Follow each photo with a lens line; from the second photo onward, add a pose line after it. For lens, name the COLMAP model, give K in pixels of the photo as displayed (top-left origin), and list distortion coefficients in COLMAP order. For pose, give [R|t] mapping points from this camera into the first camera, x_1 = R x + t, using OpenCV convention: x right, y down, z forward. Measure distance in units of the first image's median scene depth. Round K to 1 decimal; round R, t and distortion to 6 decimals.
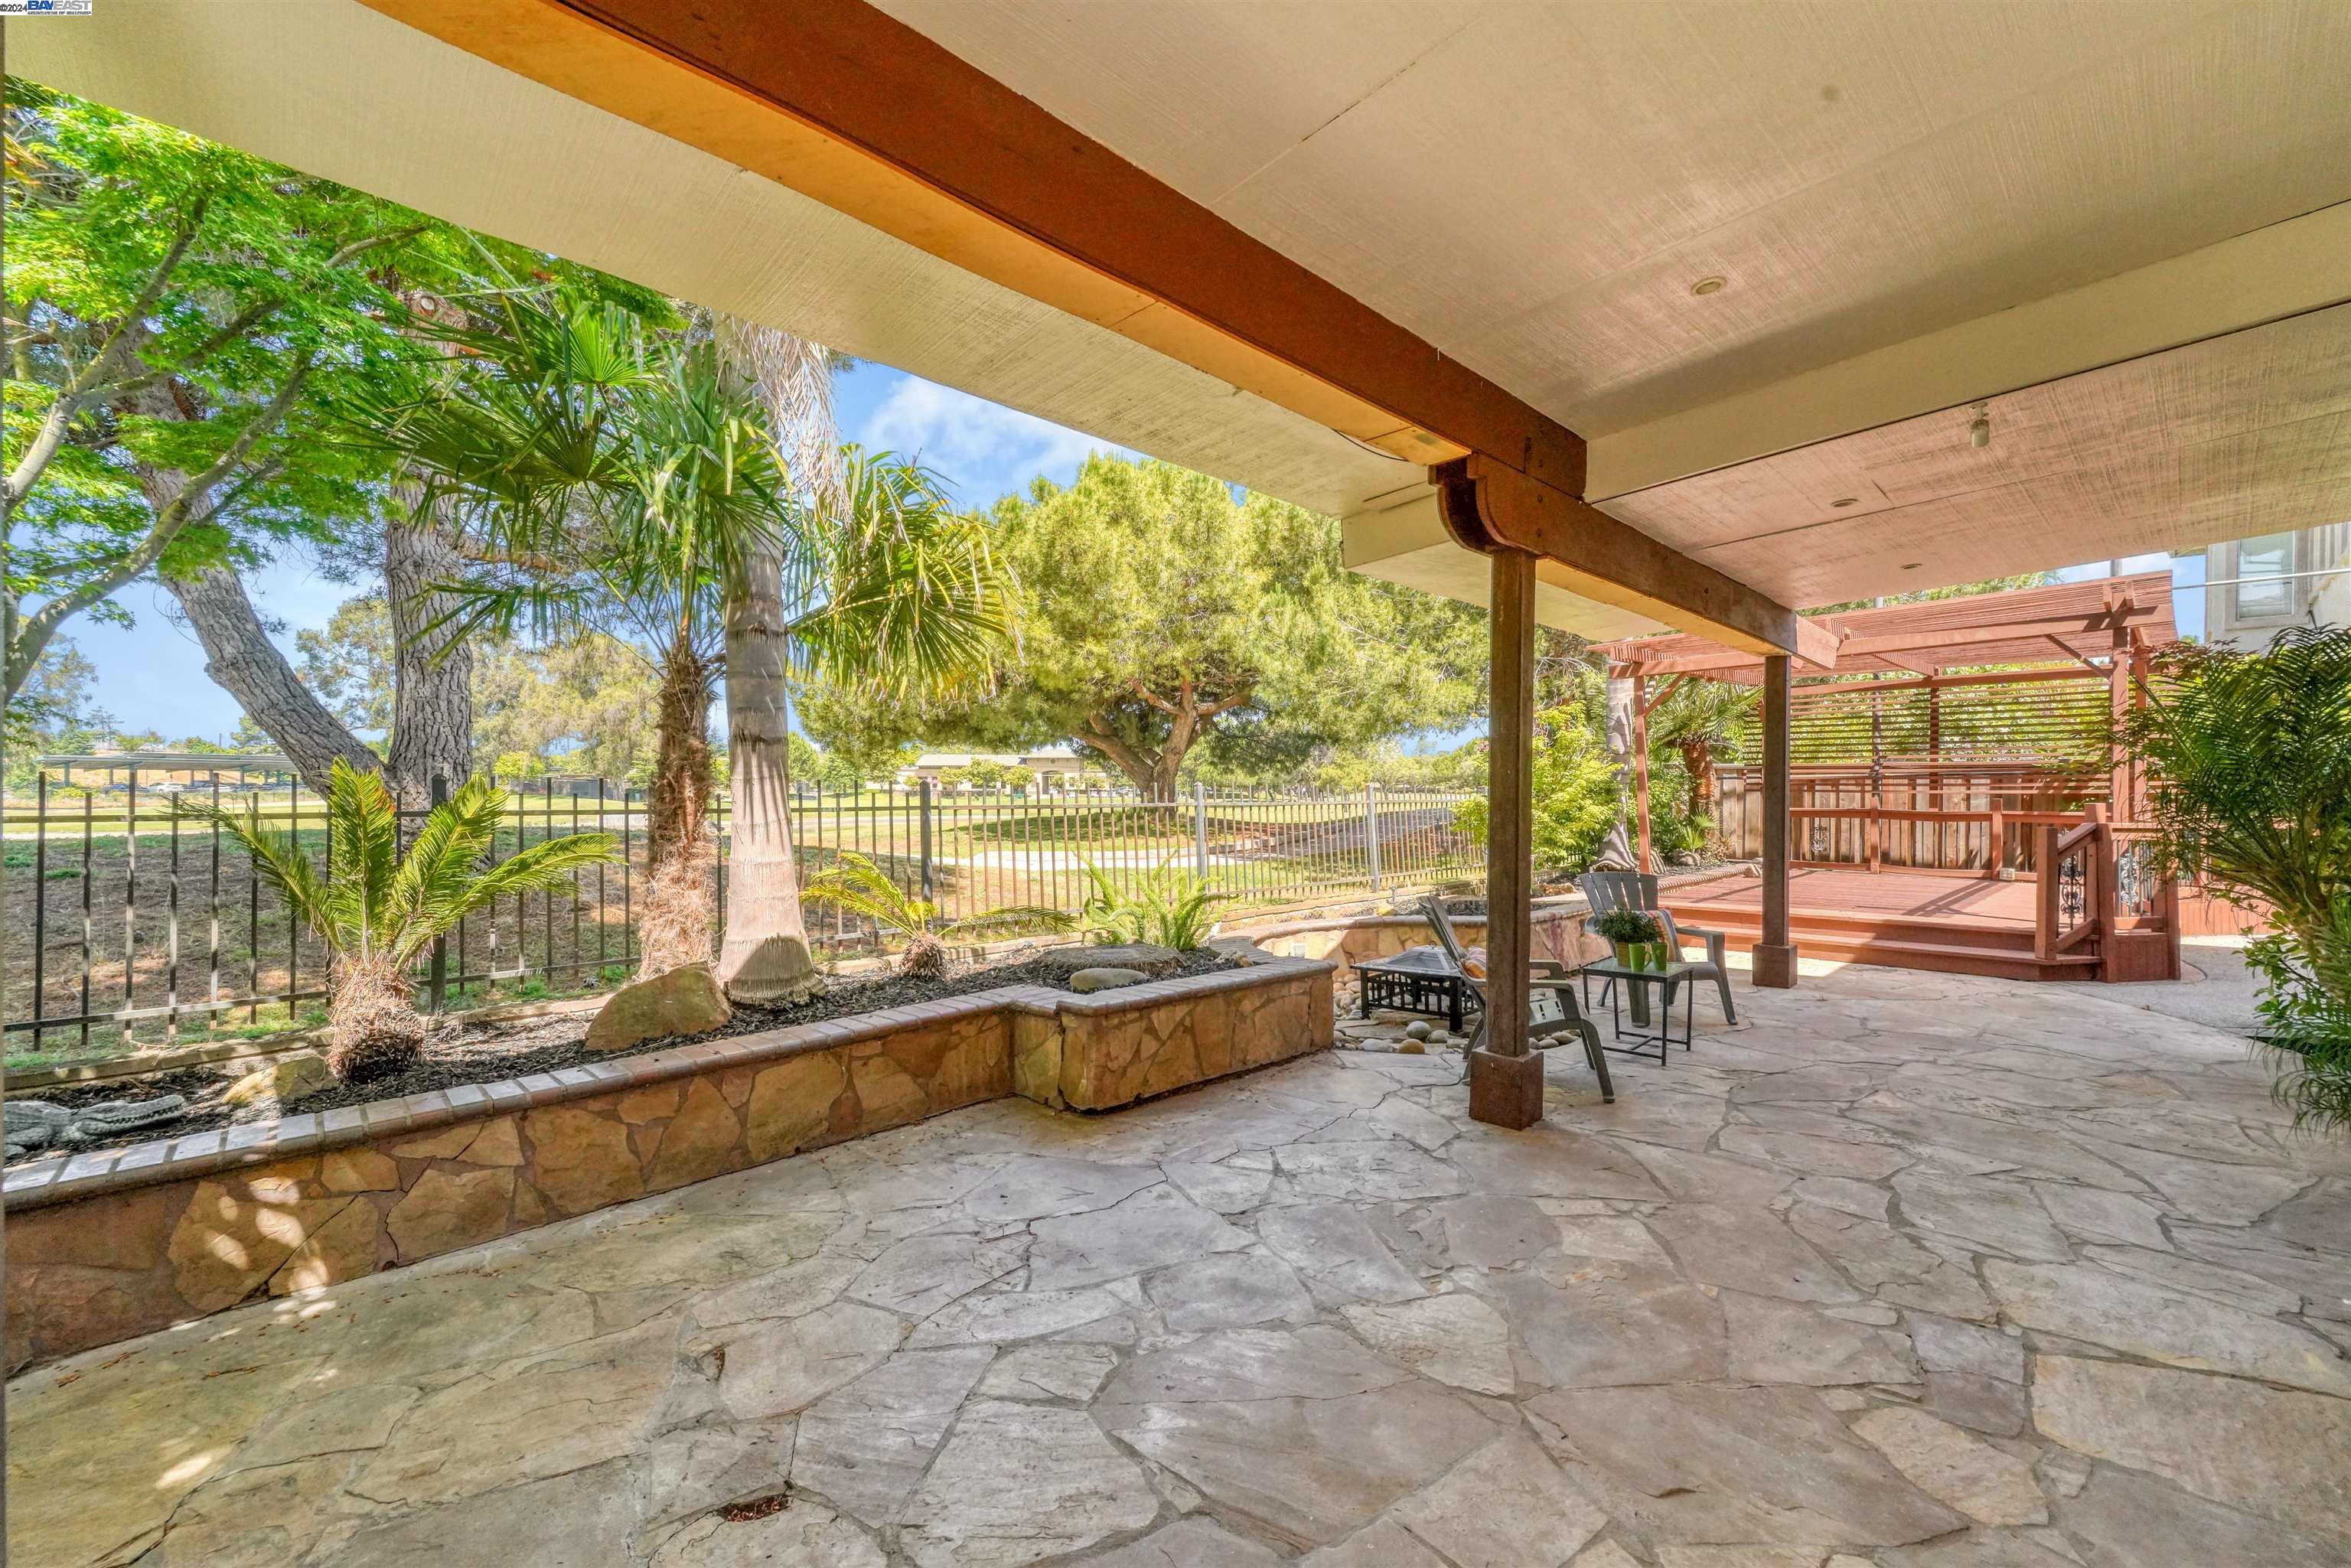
lens RADIAL K [[983.8, 0, 1175.5], [0, 983.8, 784.0], [0, 0, 1]] dist [0.000138, -0.000092]
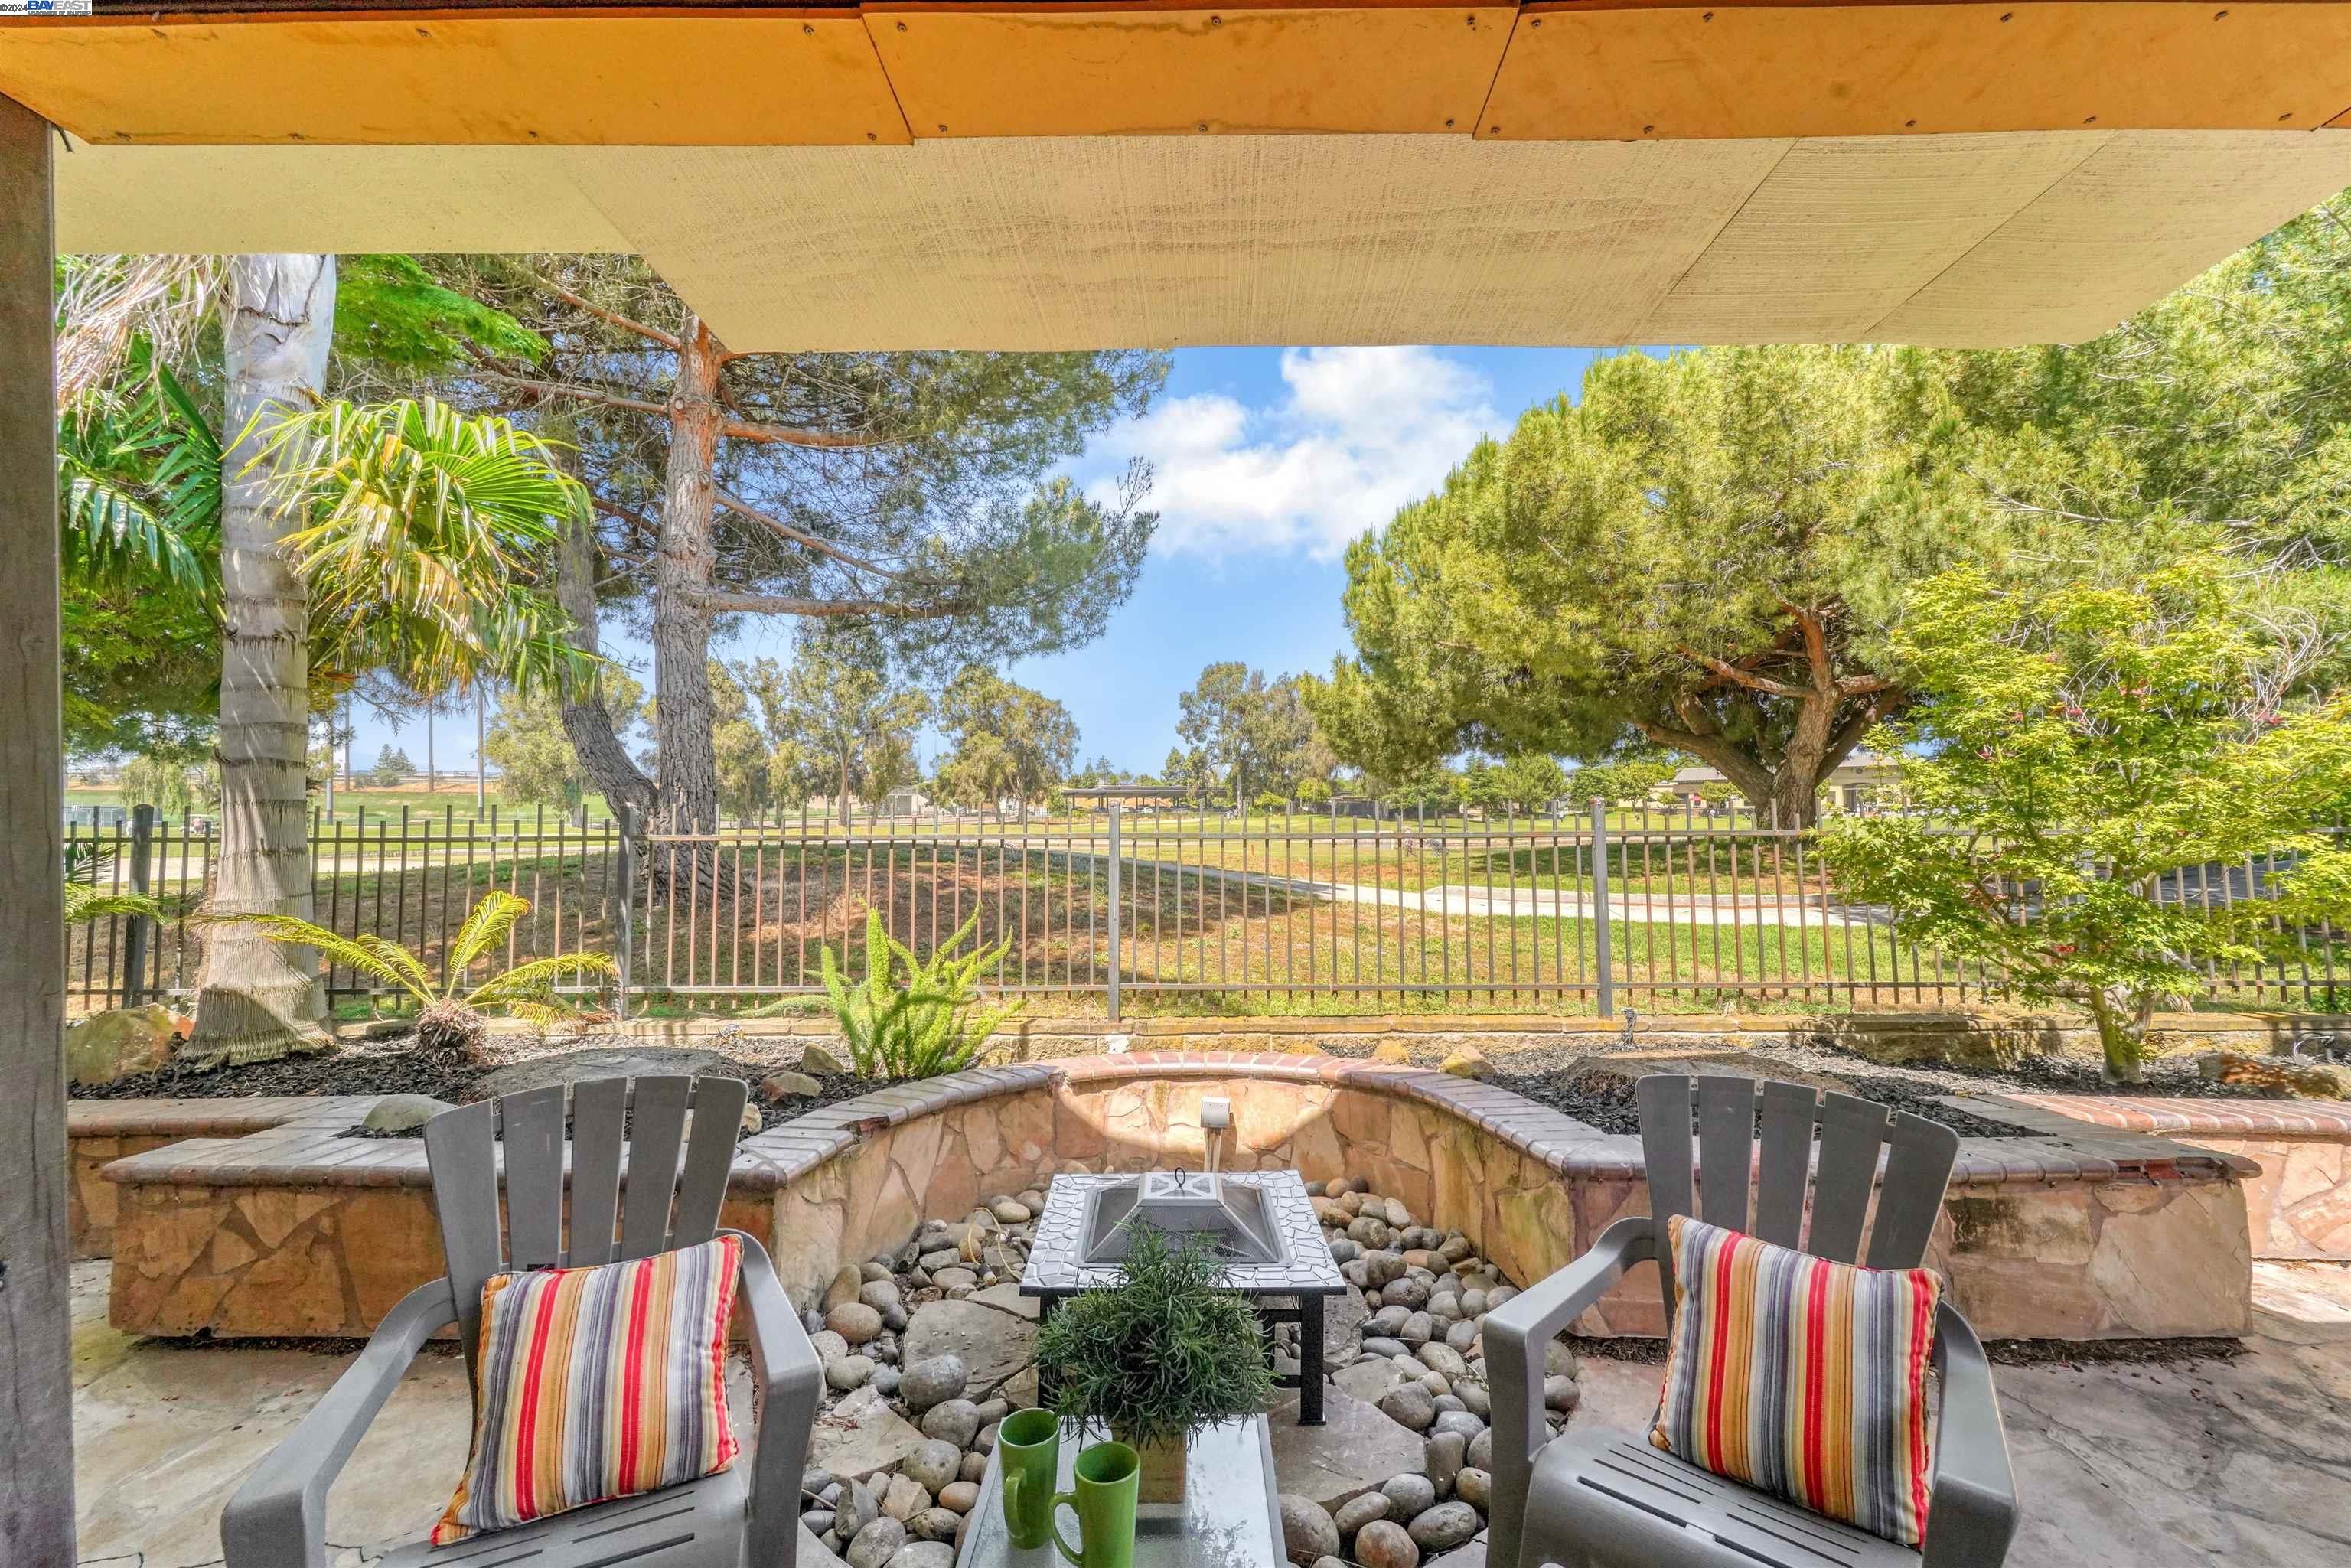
lens RADIAL K [[957.1, 0, 1200.8], [0, 957.1, 808.7], [0, 0, 1]] dist [0.004278, 0.000174]
pose [[0.700340, -0.005604, -0.713788, 0.257699], [0.010249, 0.999945, 0.002205, 0.001353], [0.713736, -0.008860, 0.700359, 0.327244]]
